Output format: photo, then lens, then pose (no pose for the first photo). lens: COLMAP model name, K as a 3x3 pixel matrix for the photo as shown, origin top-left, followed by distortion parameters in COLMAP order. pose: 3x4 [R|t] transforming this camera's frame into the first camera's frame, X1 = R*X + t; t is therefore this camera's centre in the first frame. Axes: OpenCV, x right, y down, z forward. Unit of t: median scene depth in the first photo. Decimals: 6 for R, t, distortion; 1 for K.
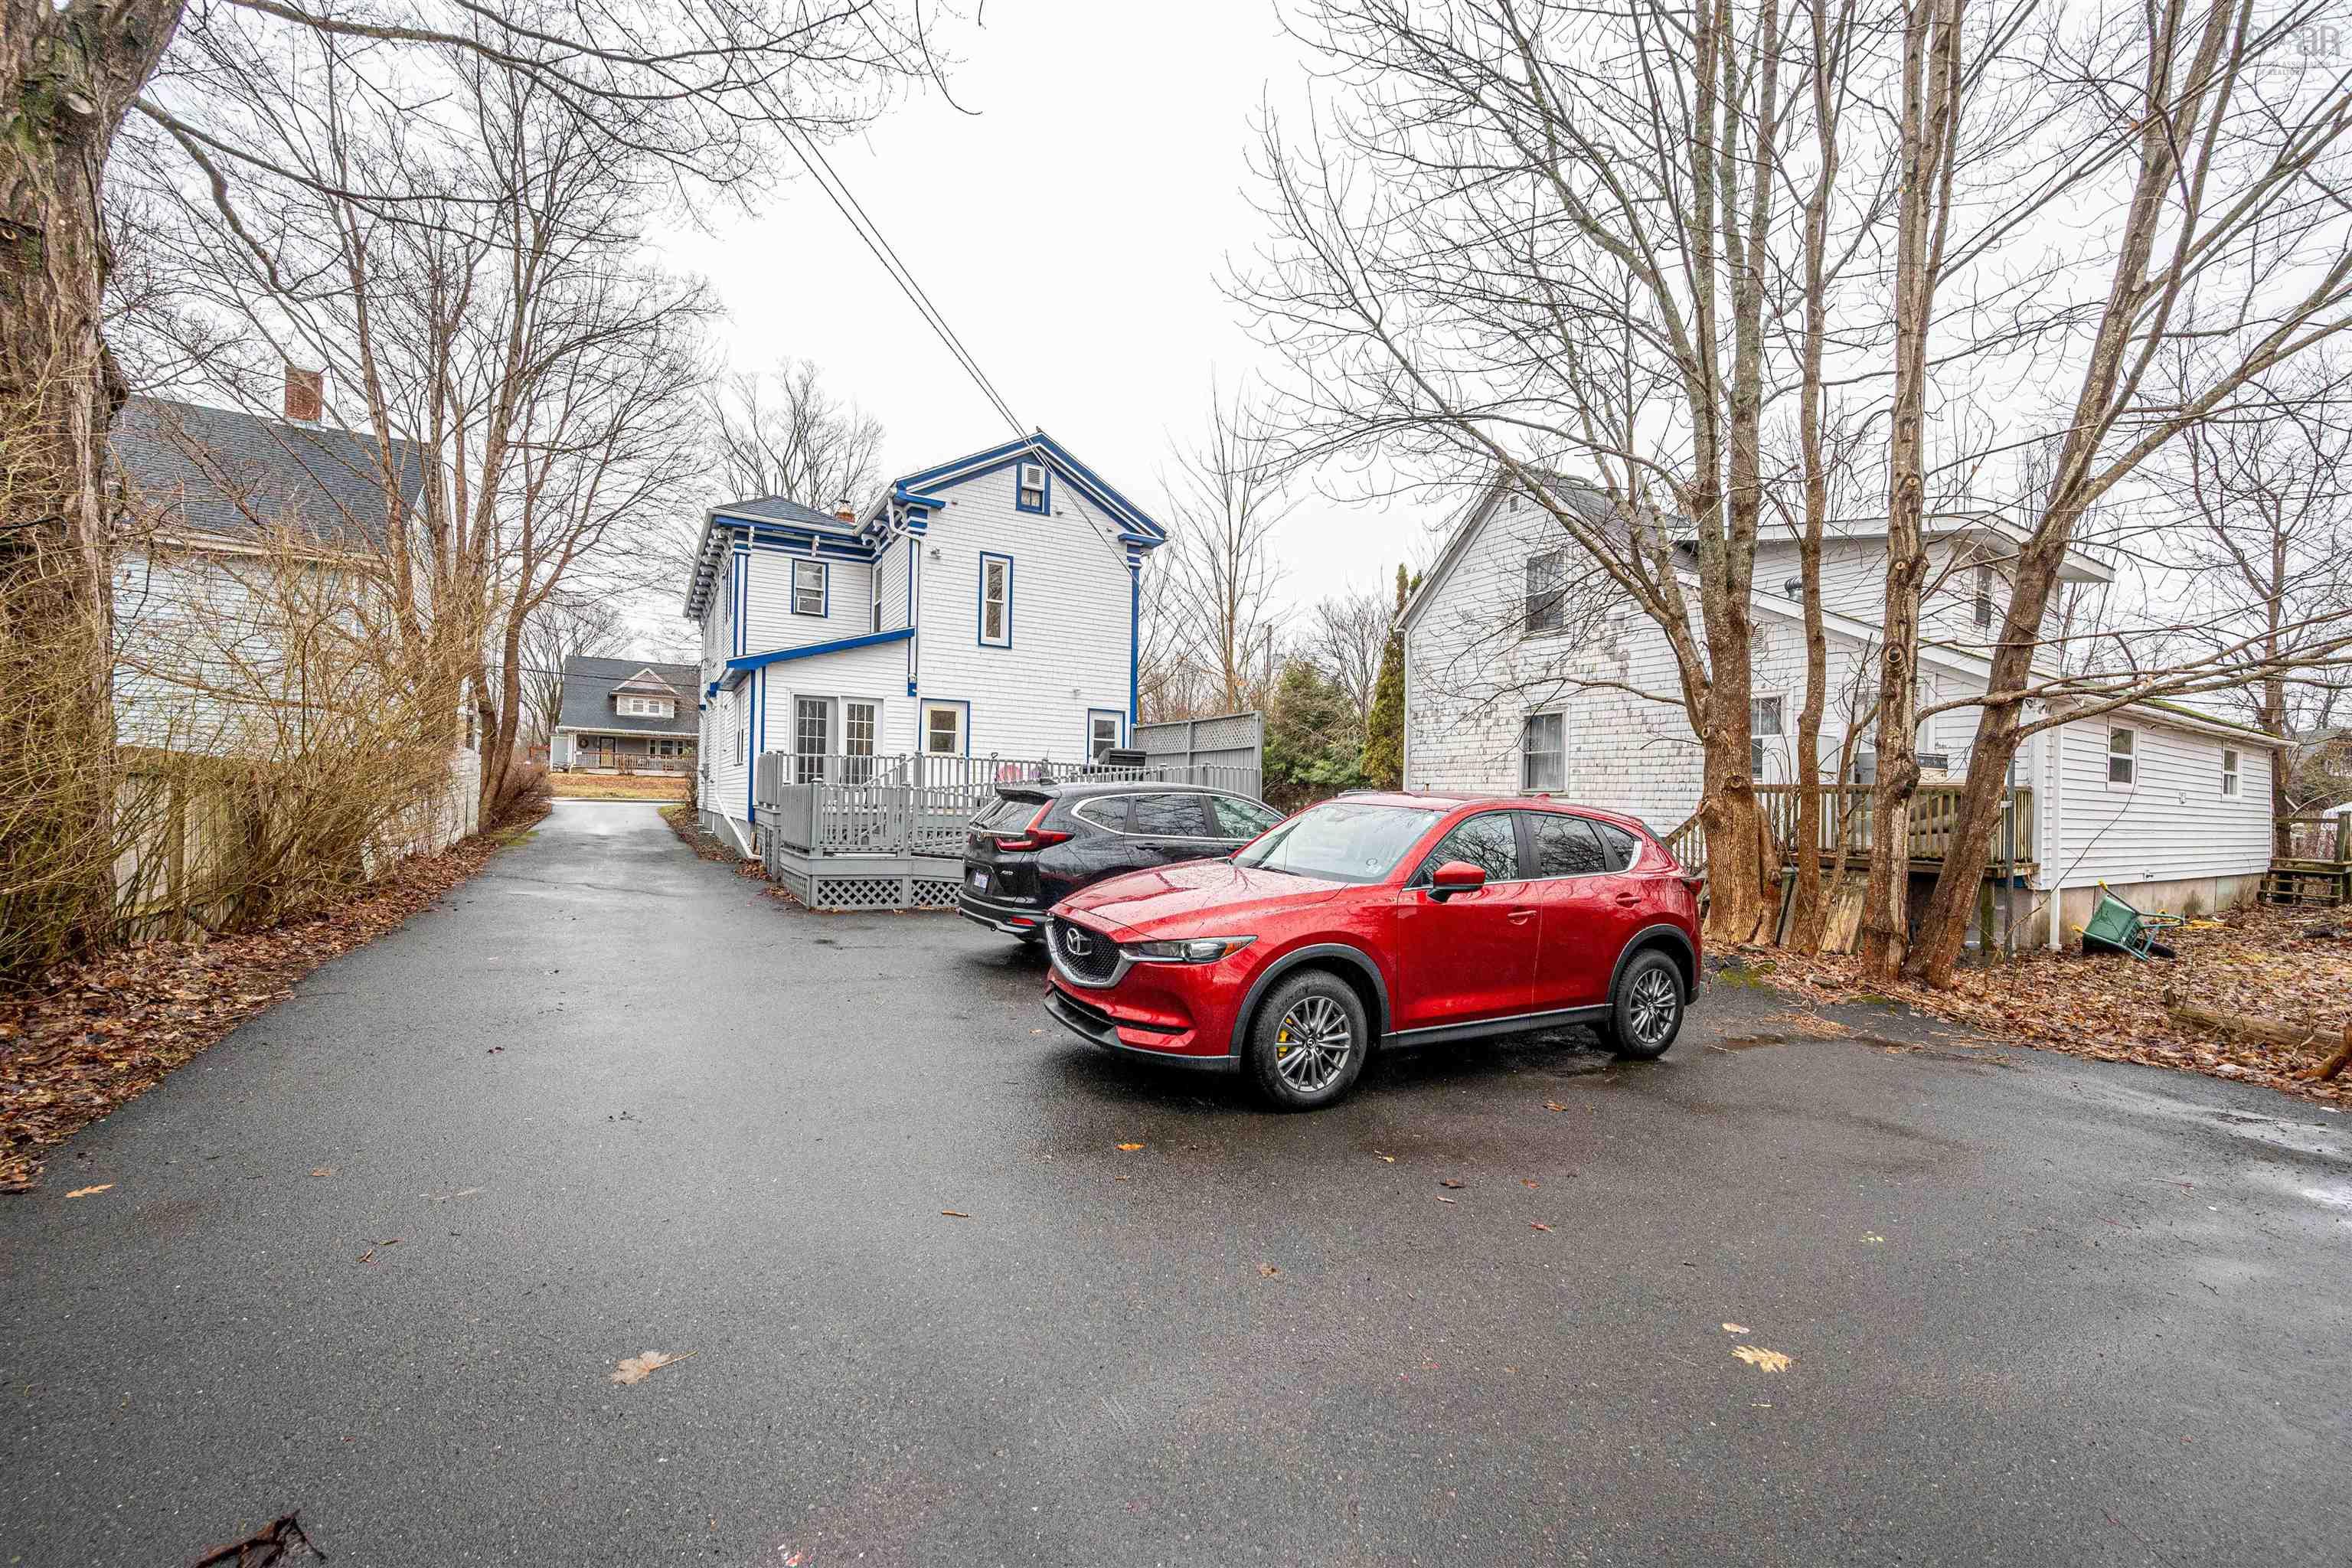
lens RADIAL K [[912.5, 0, 1176.0], [0, 912.5, 784.0], [0, 0, 1]] dist [0.000449, -0.000057]
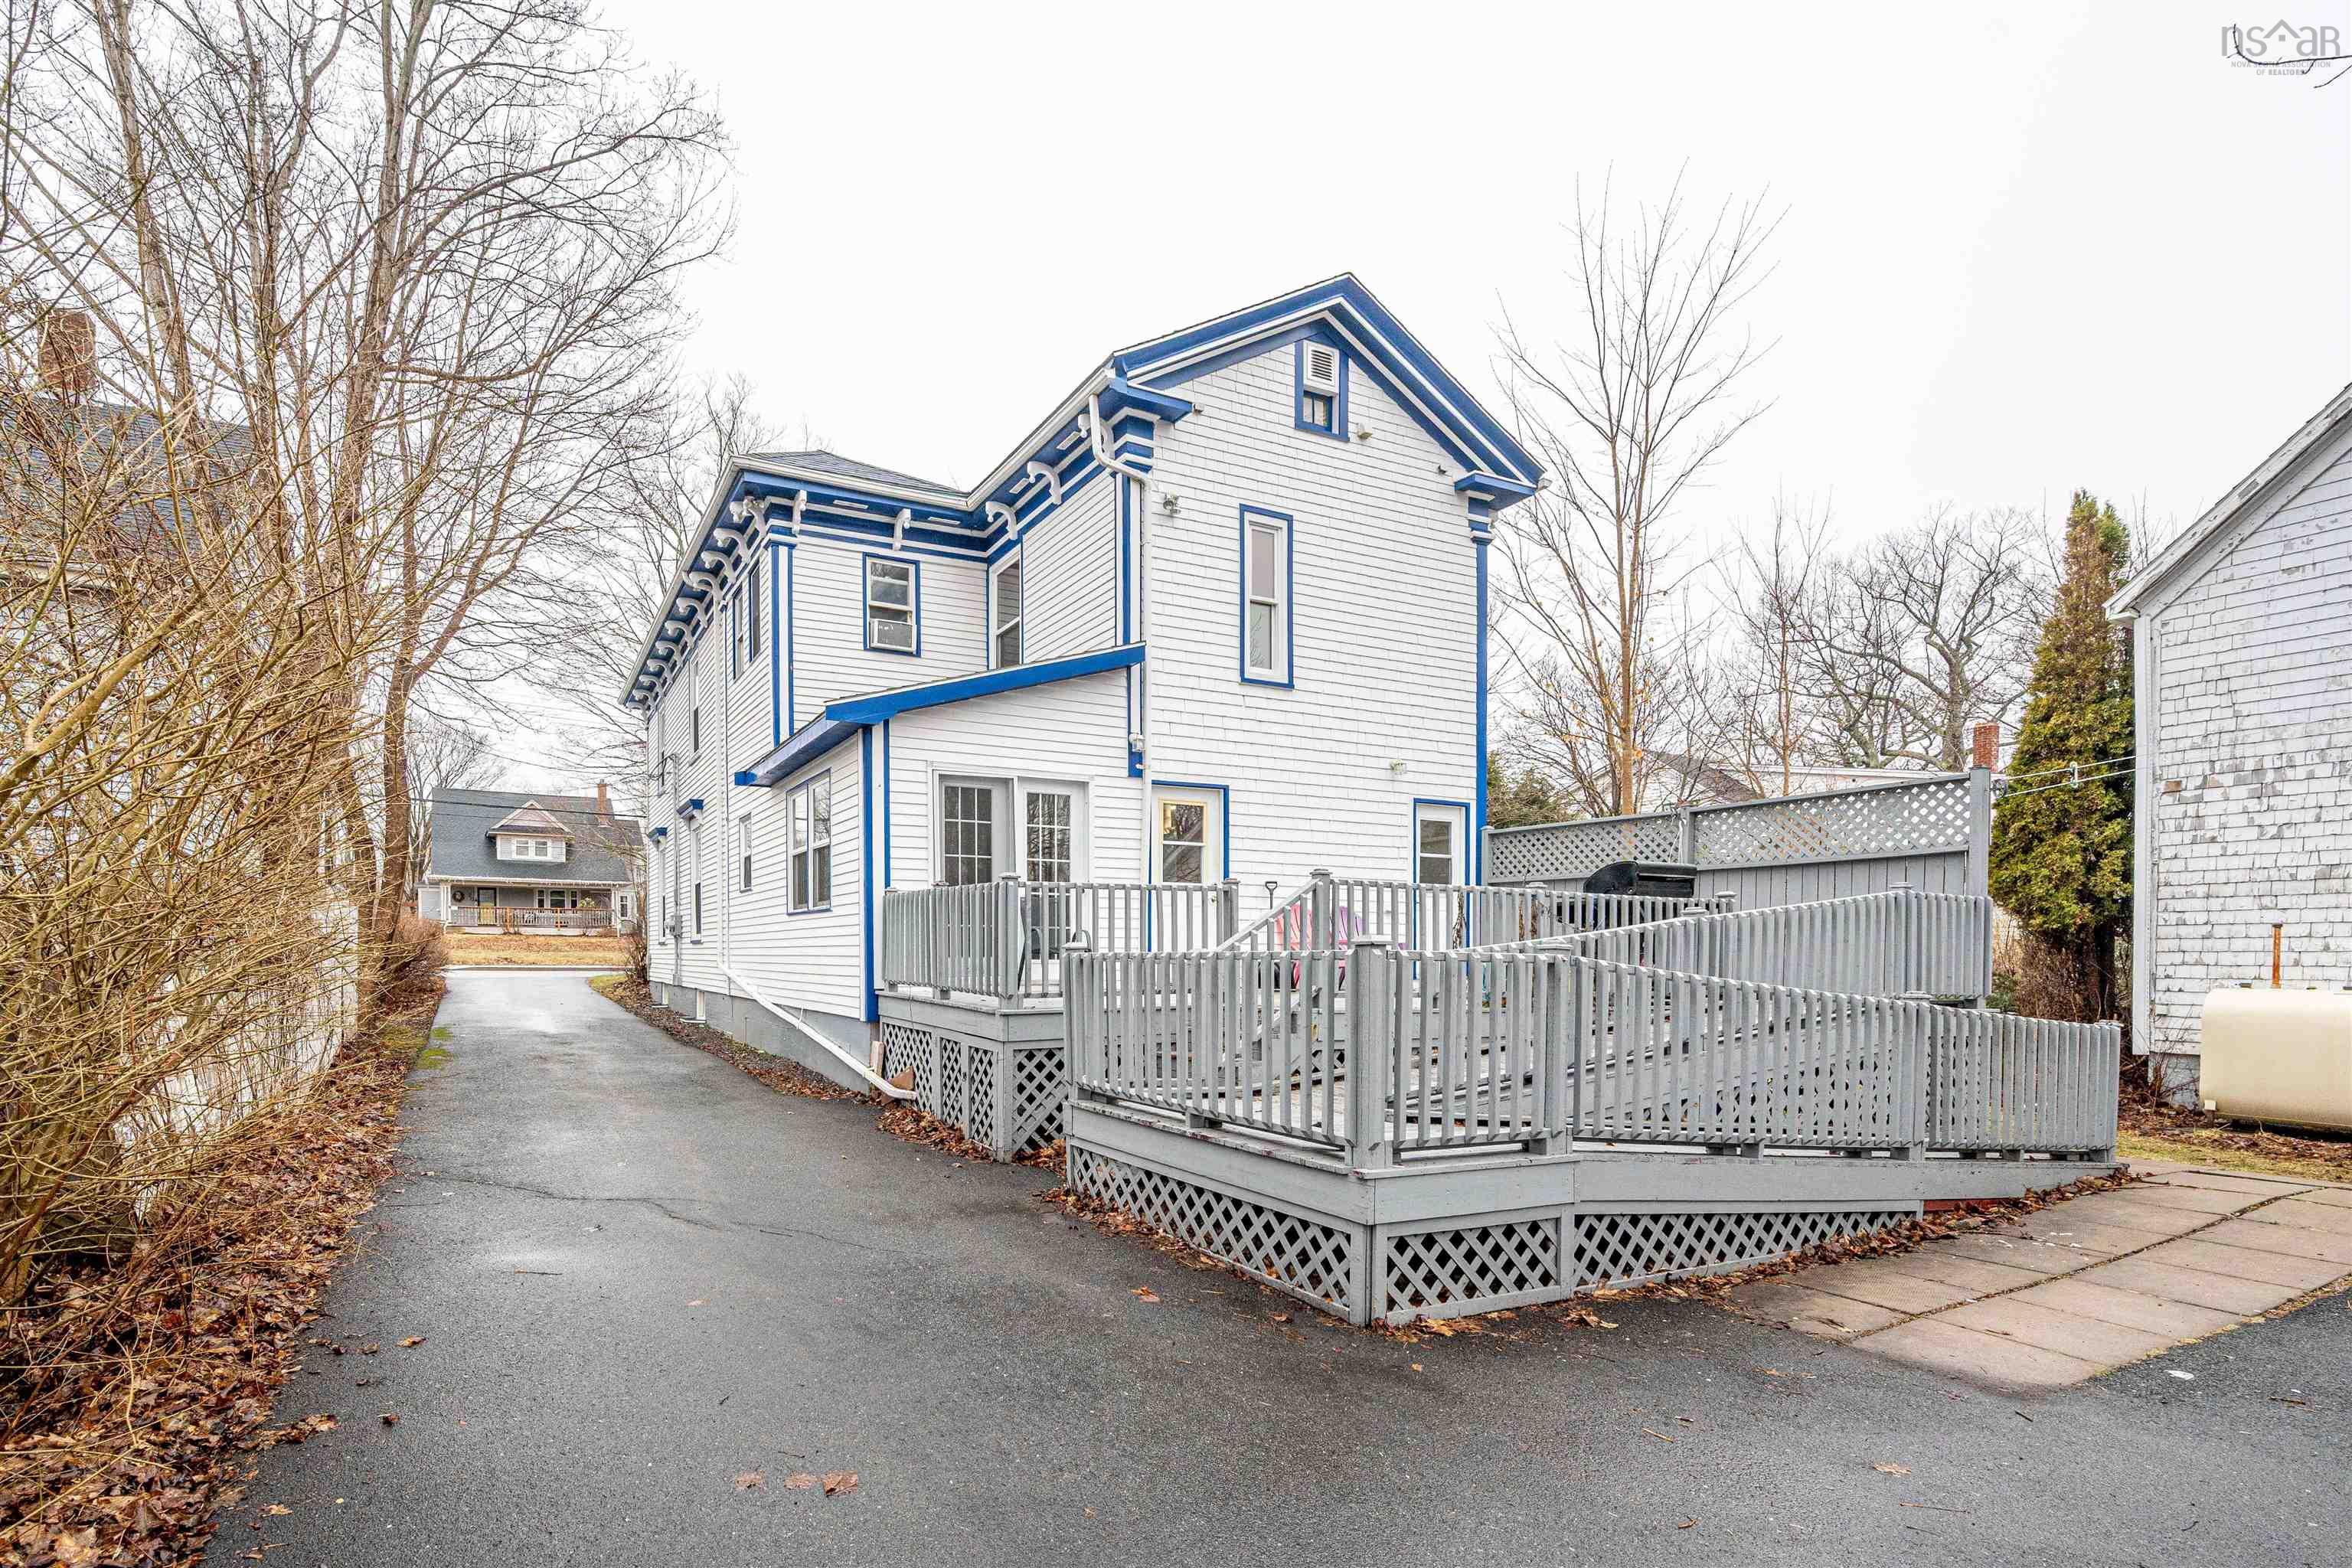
lens RADIAL K [[1242.1, 0, 1162.2], [0, 1242.1, 936.8], [0, 0, 1]] dist [0.019073, -0.000110]
pose [[0.997272, -0.018058, -0.071566, -0.204437], [0.018359, 0.999825, 0.003546, -0.005819], [0.071489, -0.004850, 0.997430, 0.260629]]
